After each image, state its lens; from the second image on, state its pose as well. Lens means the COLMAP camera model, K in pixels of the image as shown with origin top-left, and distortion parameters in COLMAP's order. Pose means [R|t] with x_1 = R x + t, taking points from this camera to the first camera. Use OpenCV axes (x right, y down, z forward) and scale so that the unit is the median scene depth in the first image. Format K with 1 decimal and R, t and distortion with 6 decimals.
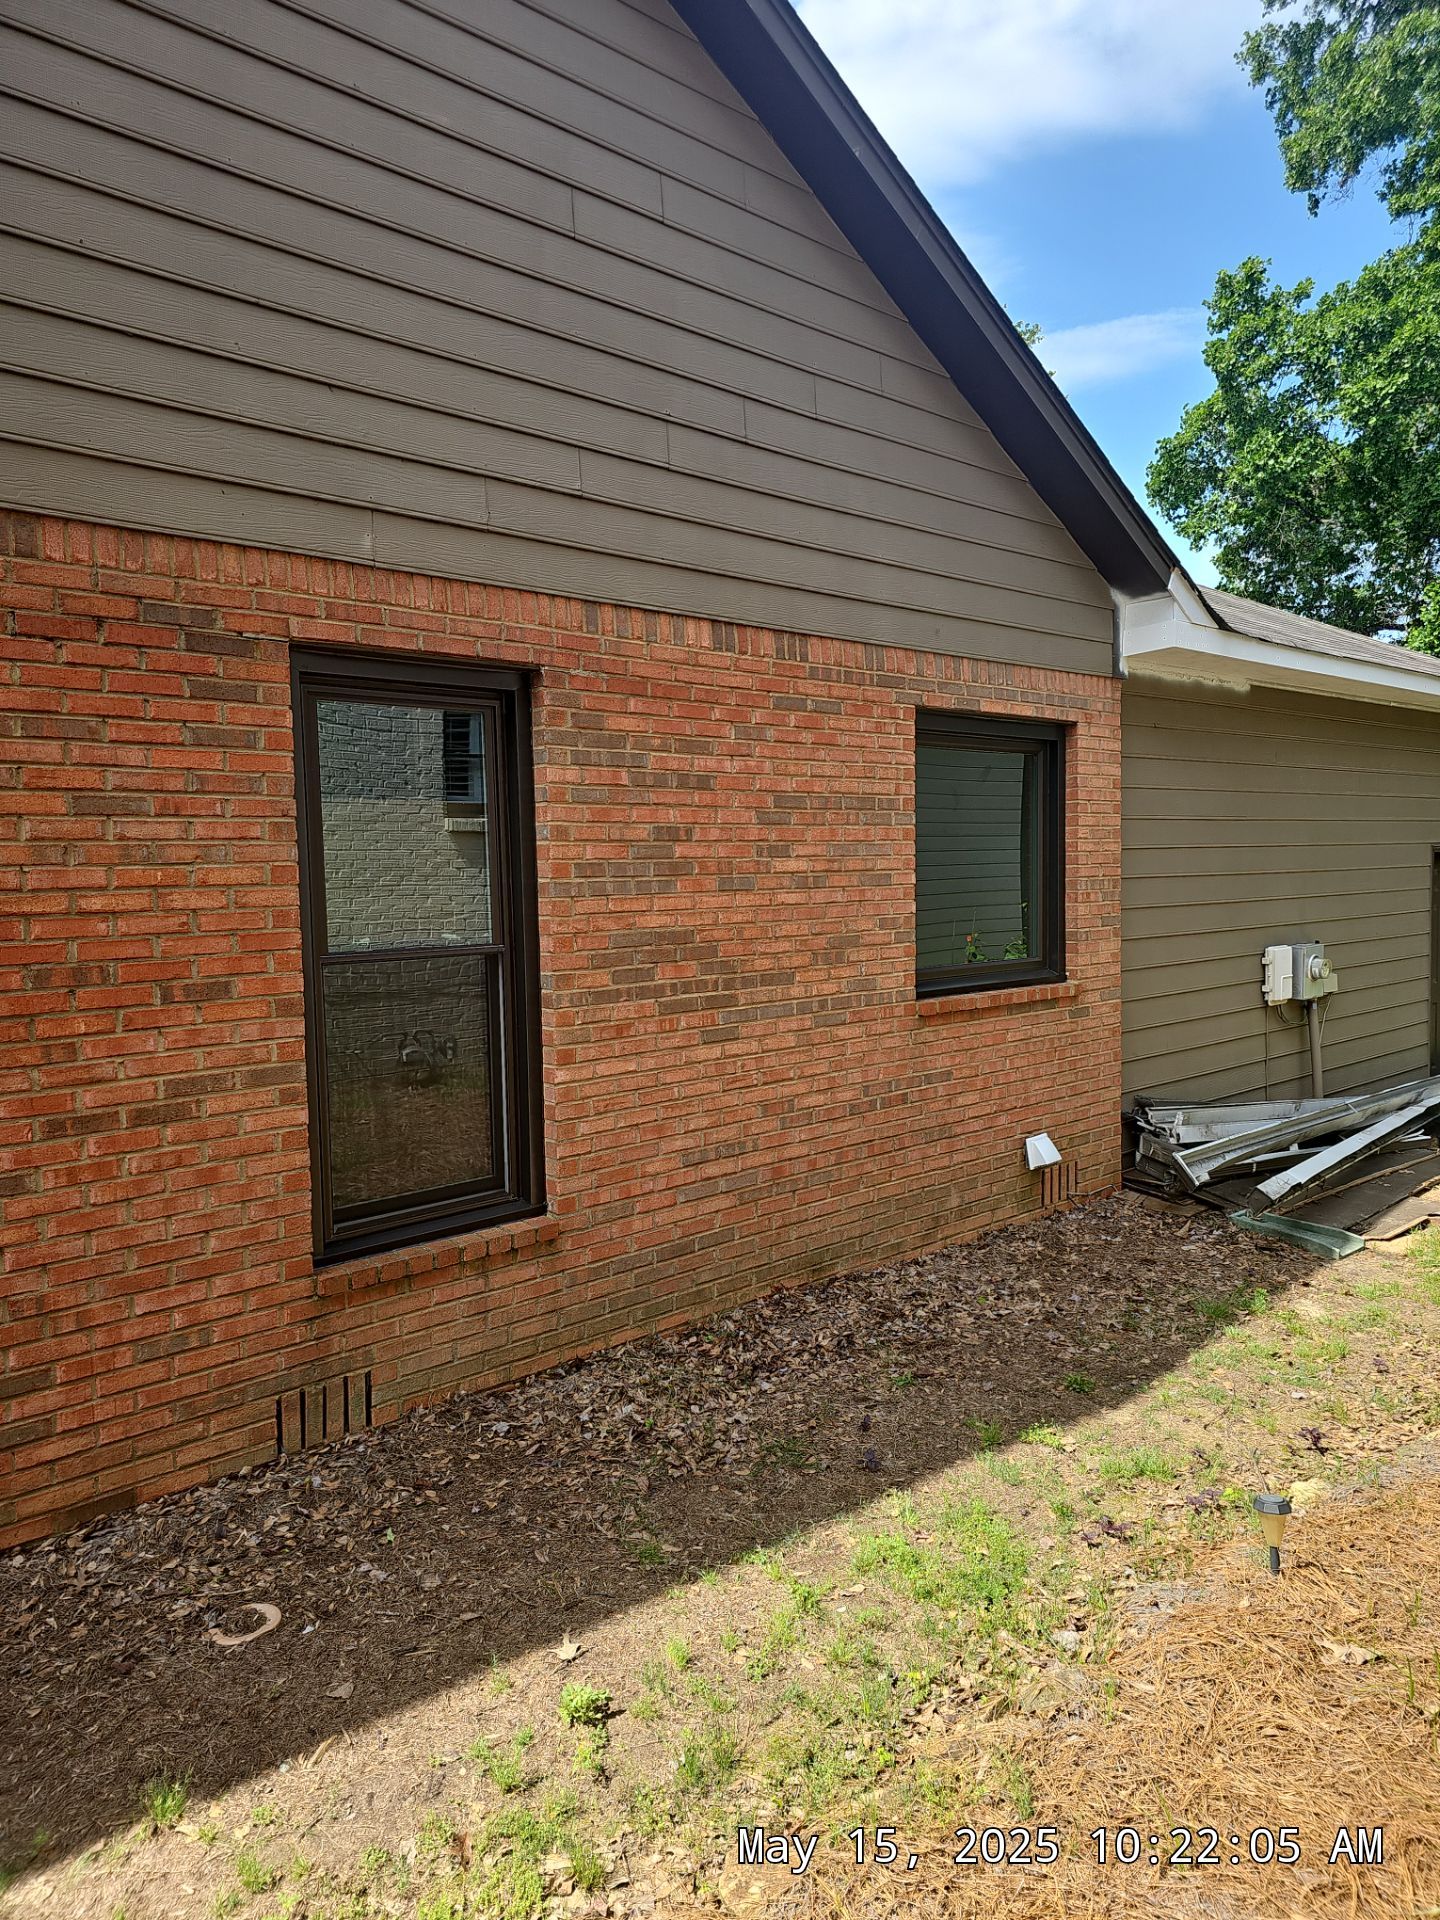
lens RADIAL K [[1278.8, 0, 736.2], [0, 1278.8, 942.7], [0, 0, 1]] dist [0.047708, -0.043149]
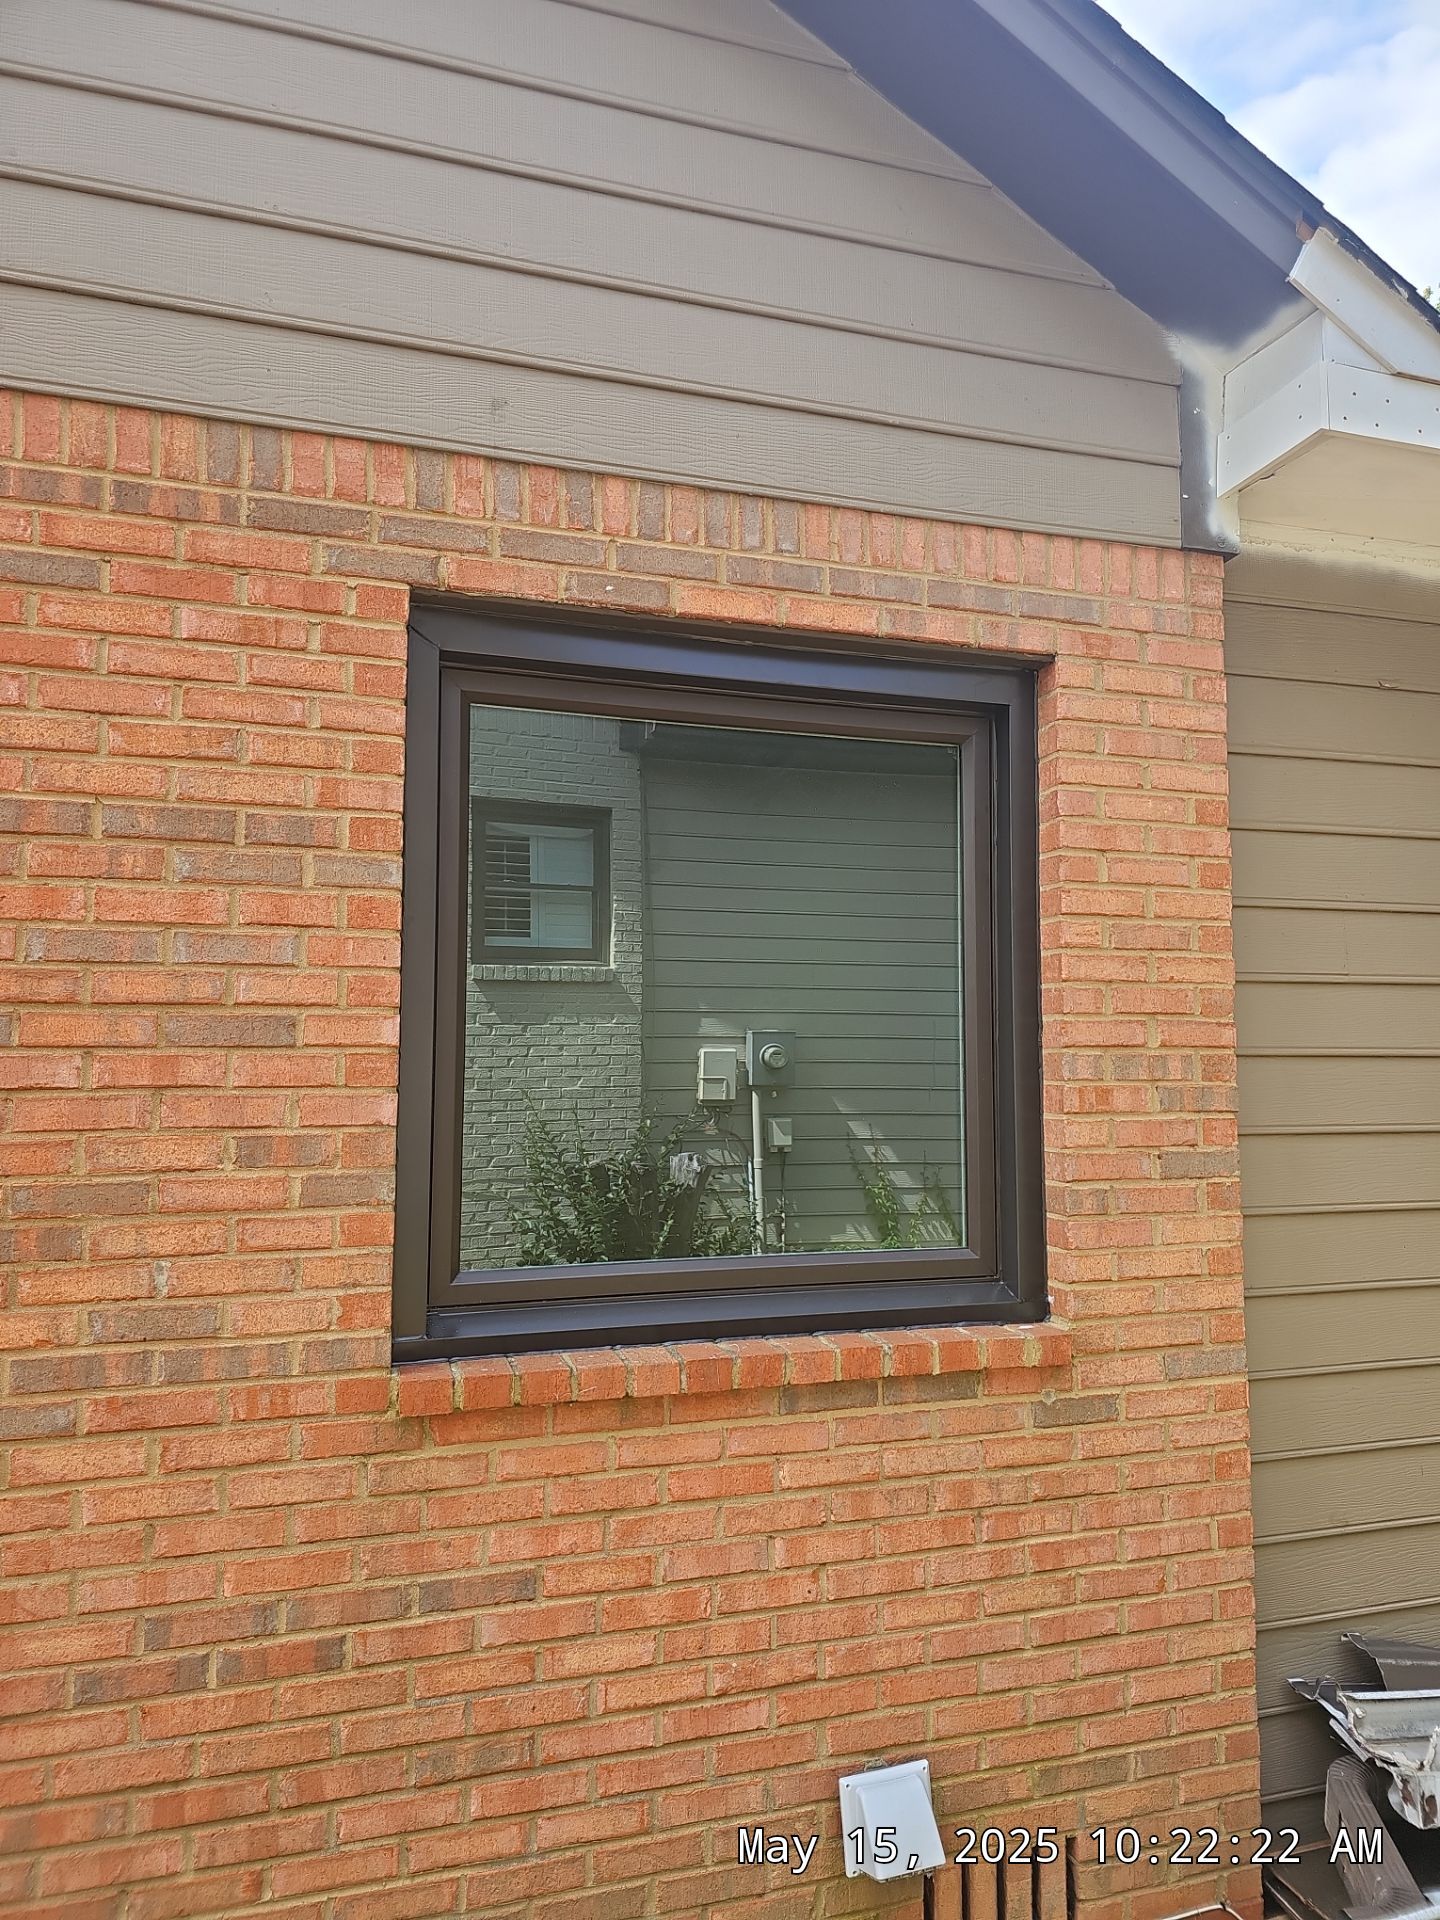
lens RADIAL K [[1278.8, 0, 736.2], [0, 1278.8, 942.7], [0, 0, 1]] dist [0.047708, -0.043149]
pose [[0.913112, -0.008635, -0.407618, 0.357845], [-0.045193, 0.991471, -0.122242, -0.032608], [0.405197, 0.130042, 0.904933, 0.651800]]
